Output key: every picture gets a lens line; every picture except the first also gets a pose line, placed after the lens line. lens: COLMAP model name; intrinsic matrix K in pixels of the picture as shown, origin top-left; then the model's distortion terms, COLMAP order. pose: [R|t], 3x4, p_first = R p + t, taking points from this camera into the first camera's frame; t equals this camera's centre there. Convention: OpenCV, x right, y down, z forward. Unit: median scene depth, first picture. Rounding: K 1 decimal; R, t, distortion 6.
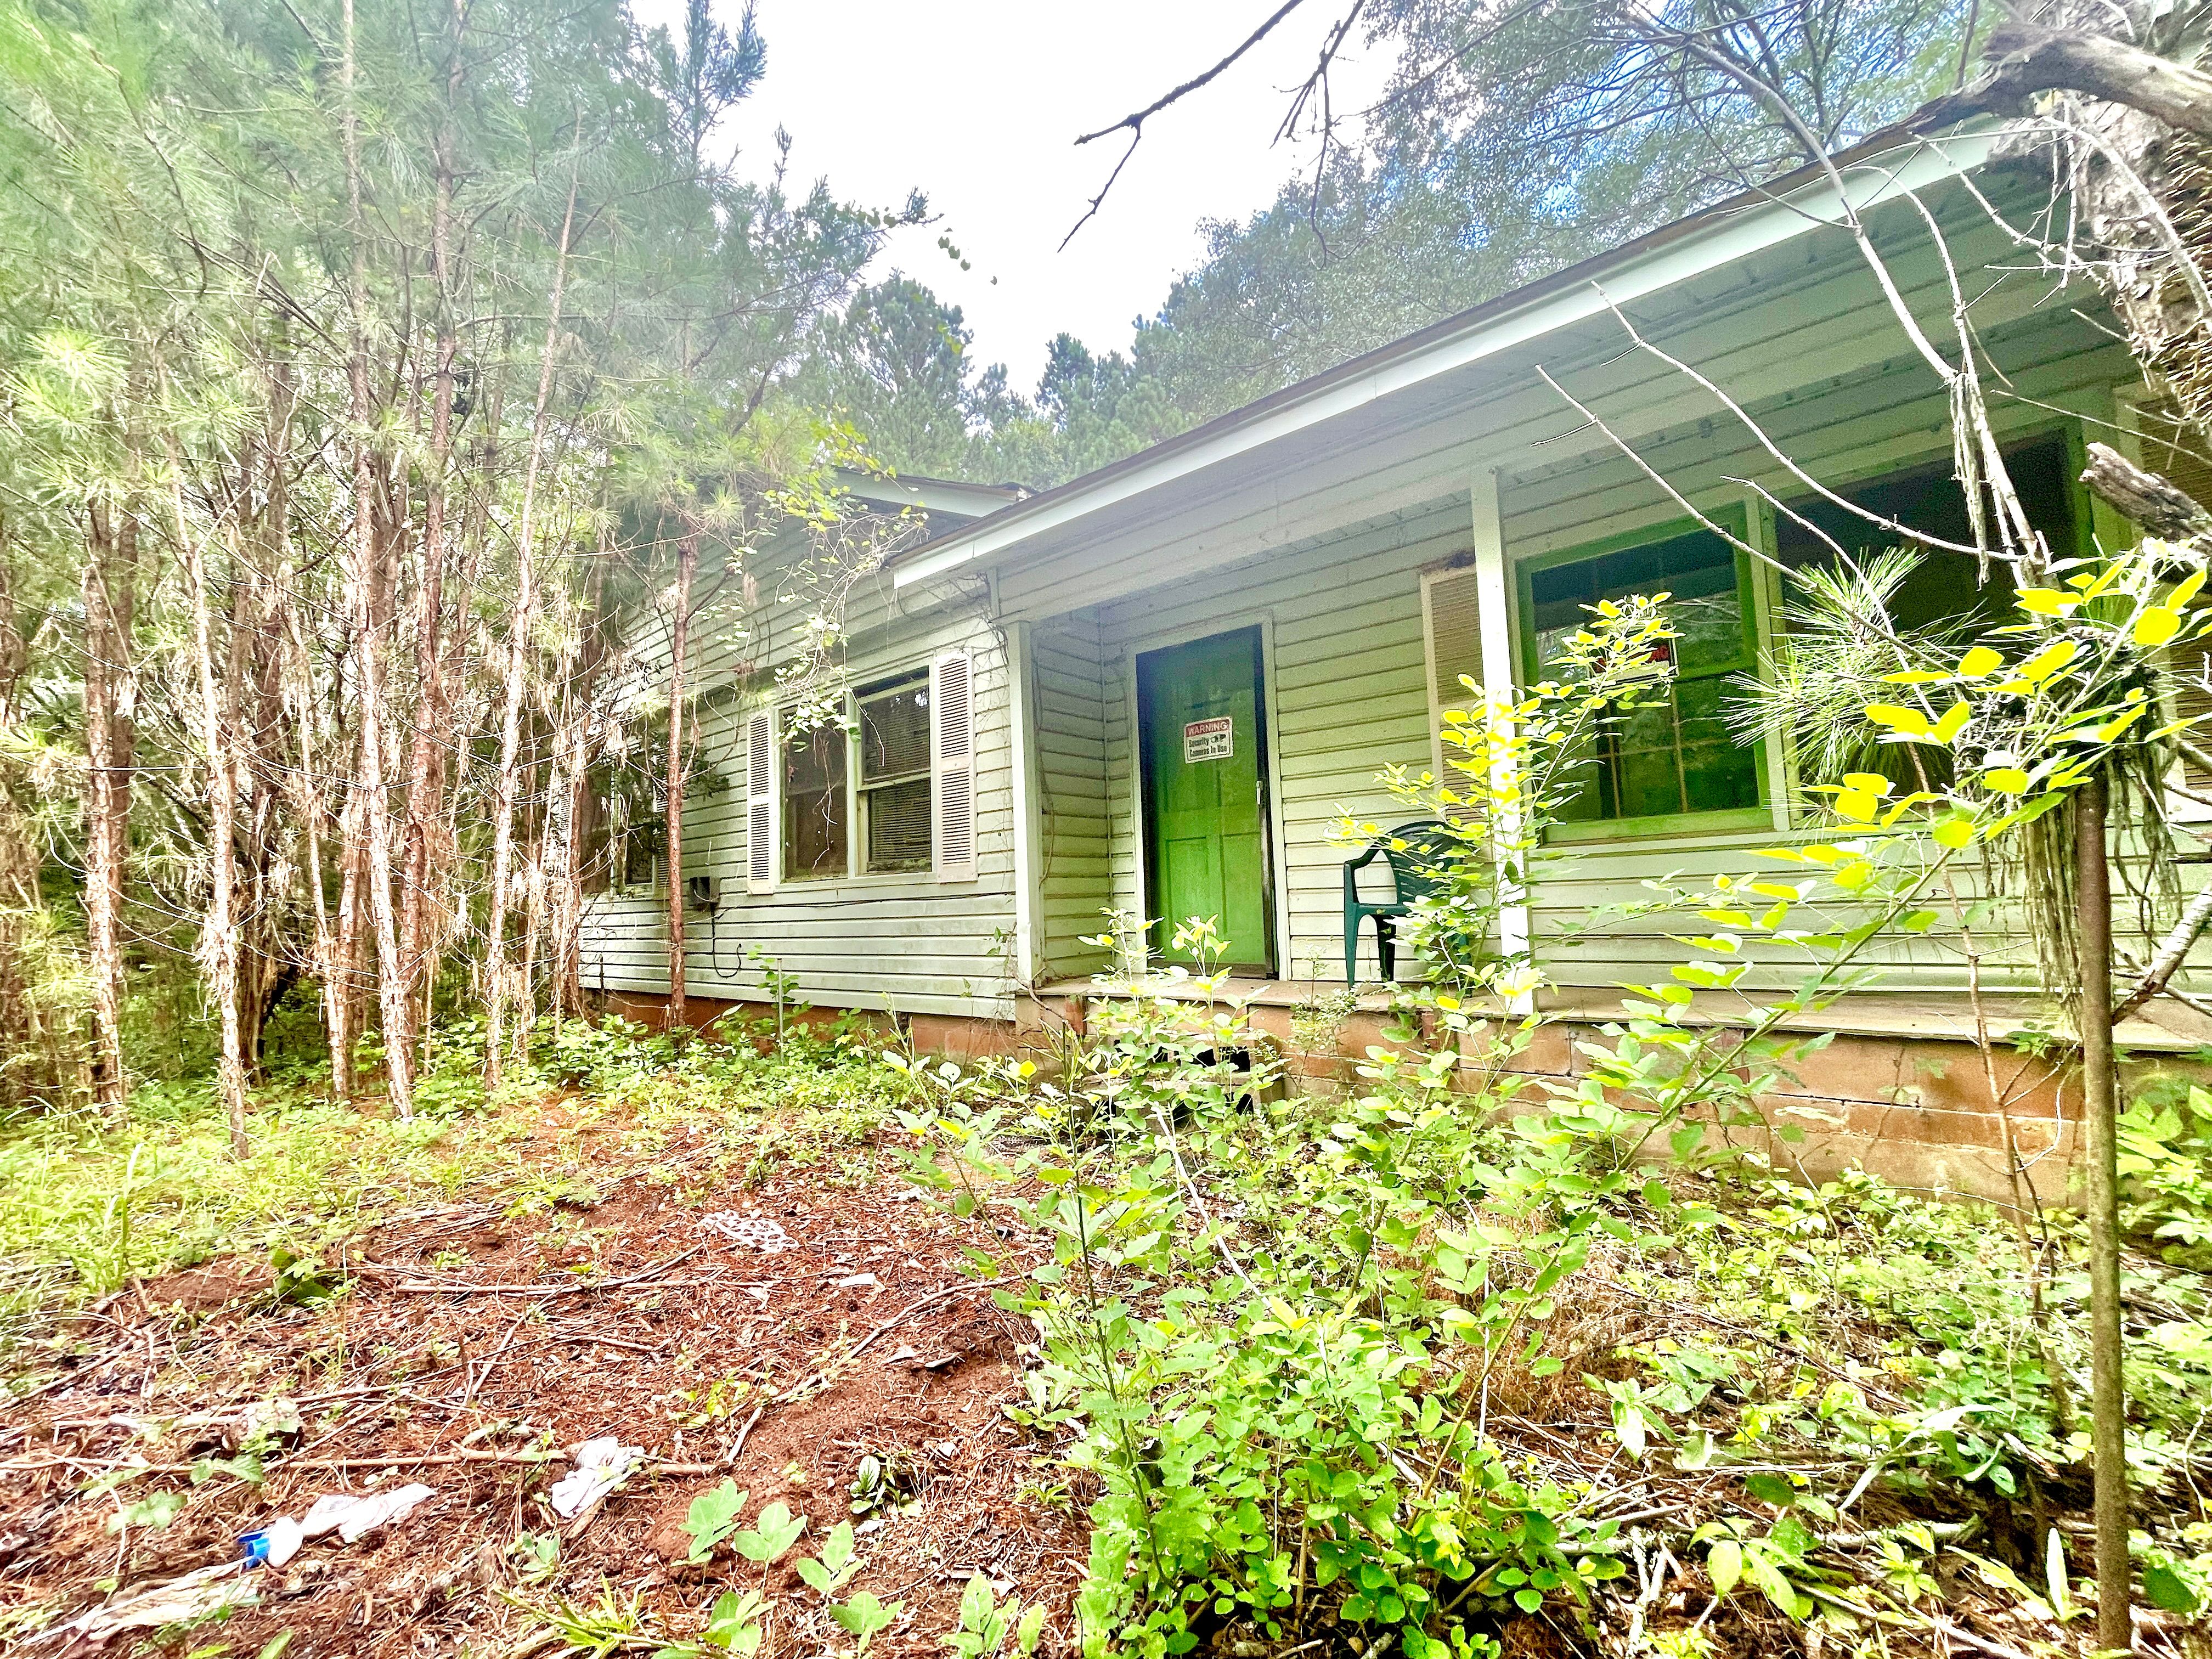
lens RADIAL K [[896.6, 0, 1113.3], [0, 896.6, 831.0], [0, 0, 1]] dist [-0.003141, 0.001257]
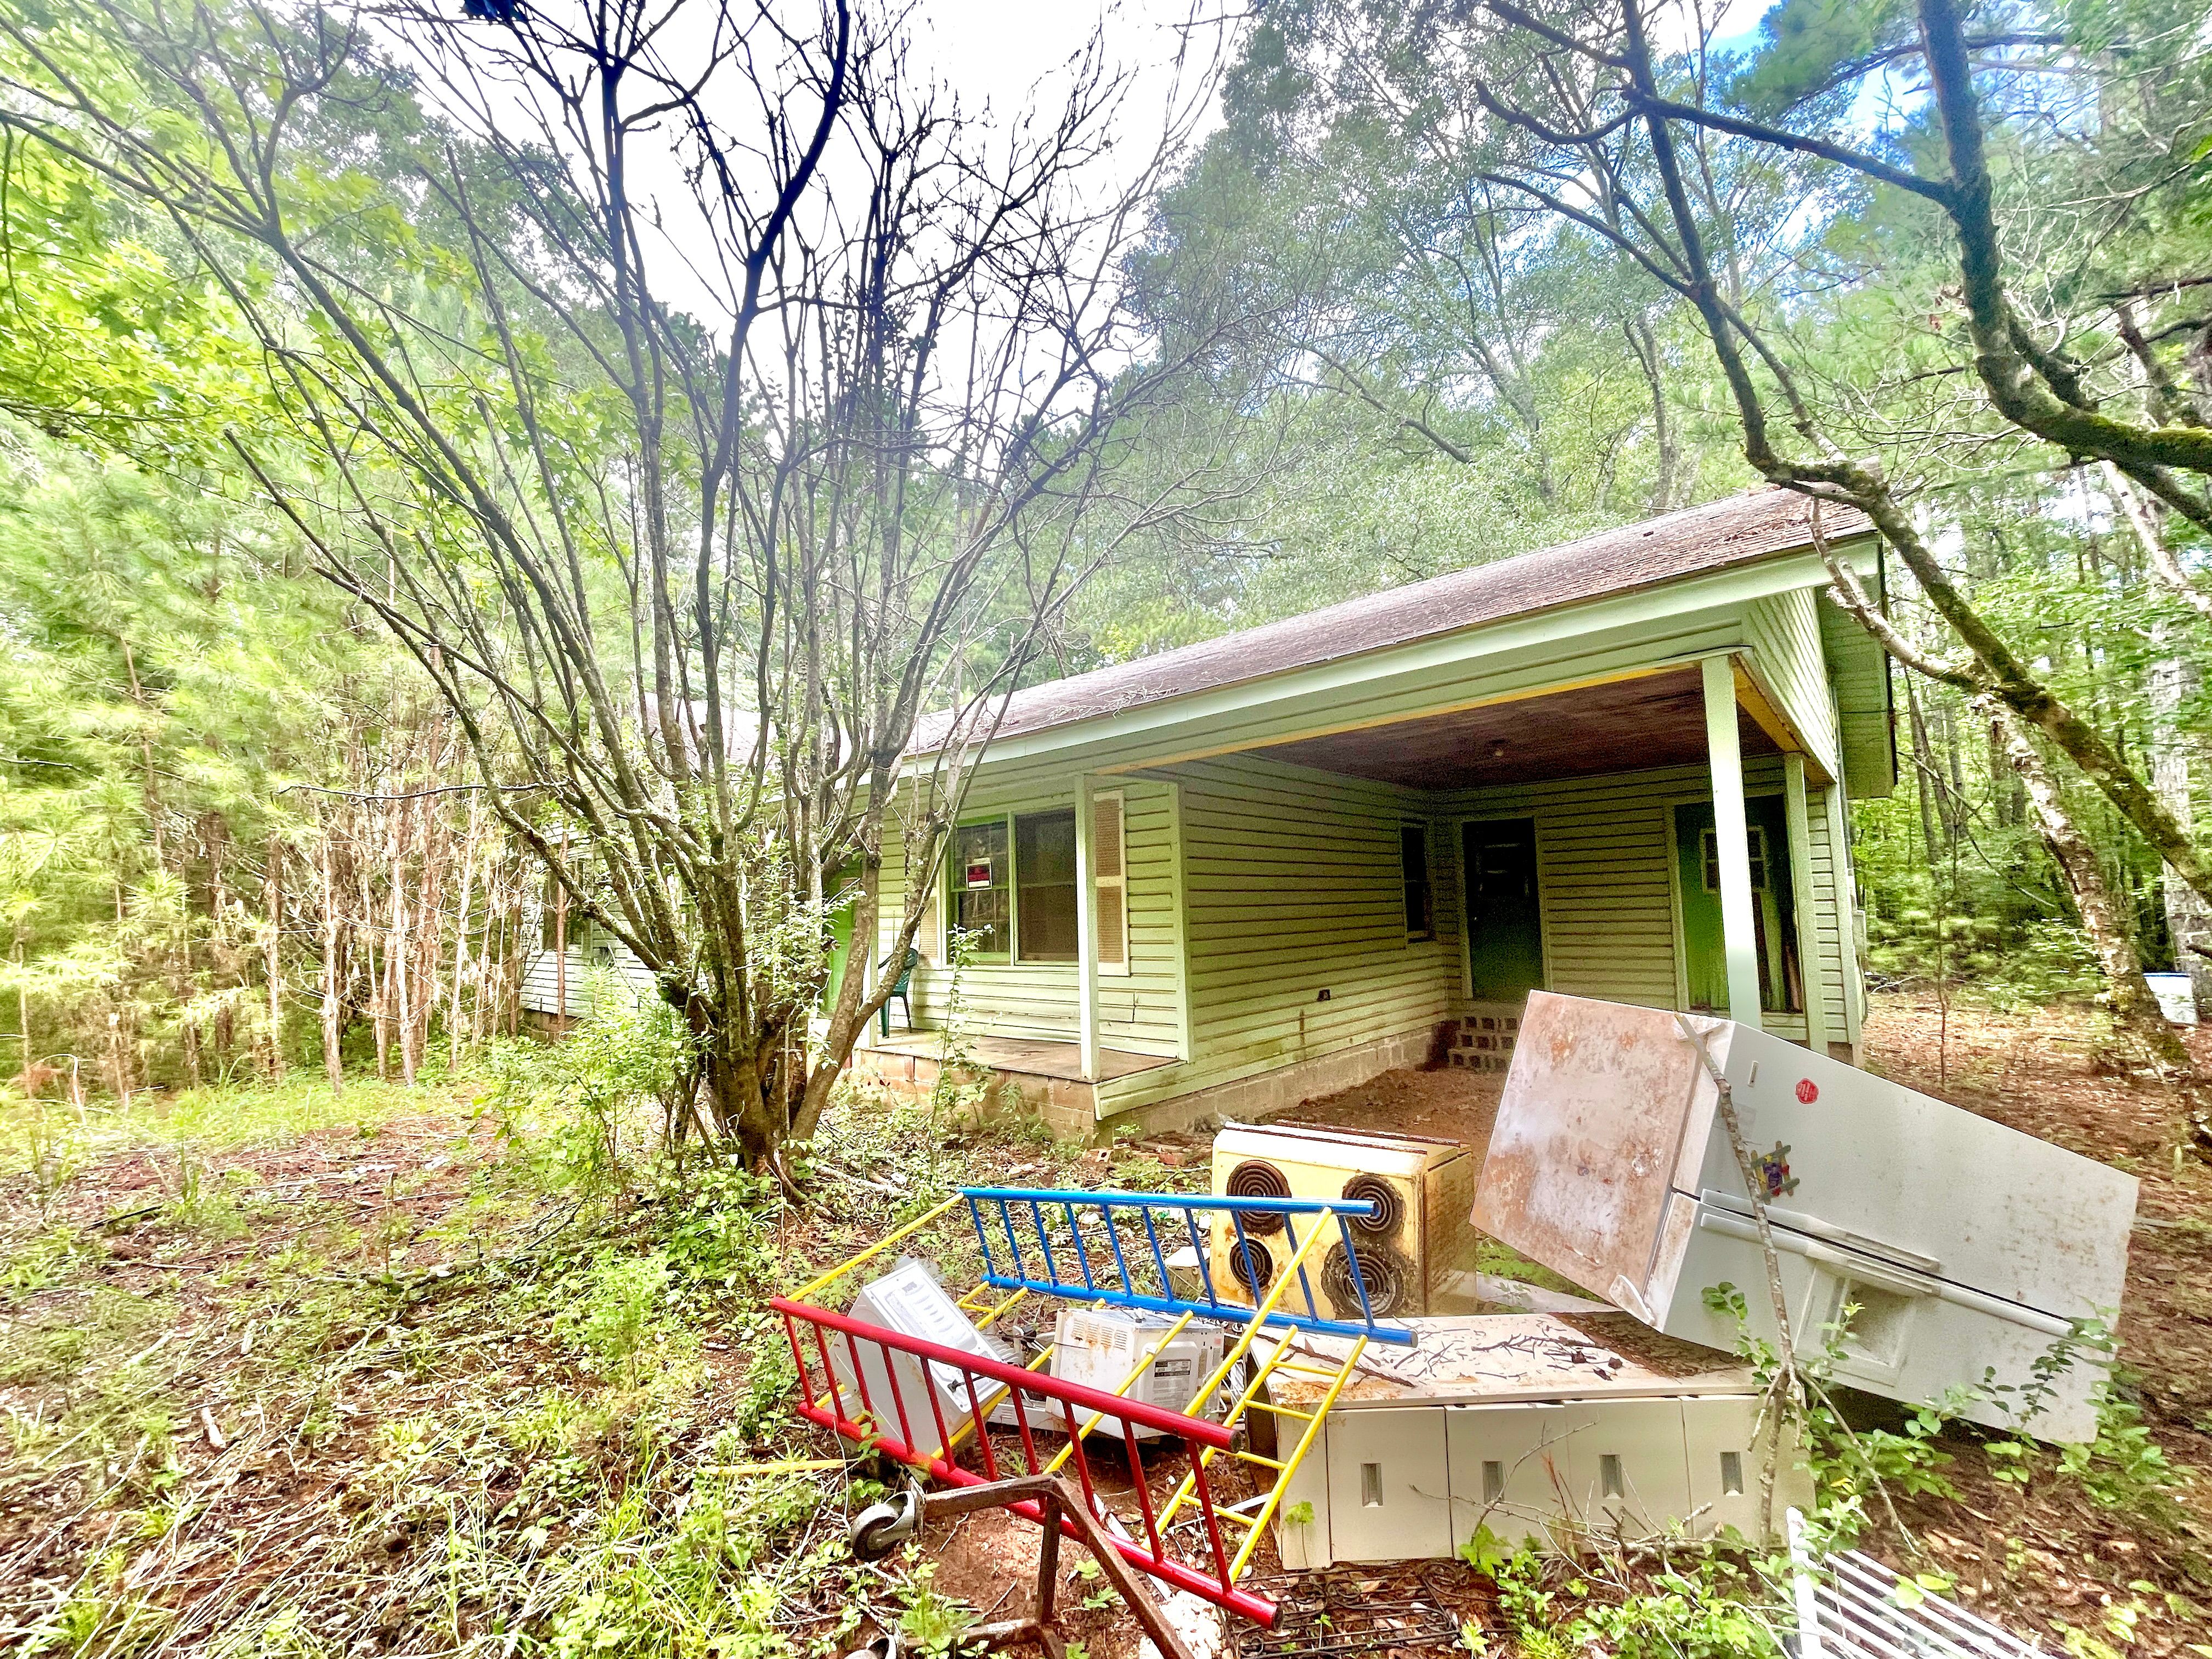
lens RADIAL K [[896.6, 0, 1090.8], [0, 896.6, 825.4], [0, 0, 1]] dist [-0.003141, 0.001257]
pose [[0.998290, 0.017345, -0.055829, 0.843605], [-0.017572, 0.999839, -0.003591, -0.294946], [0.055758, 0.004565, 0.998434, -0.936213]]
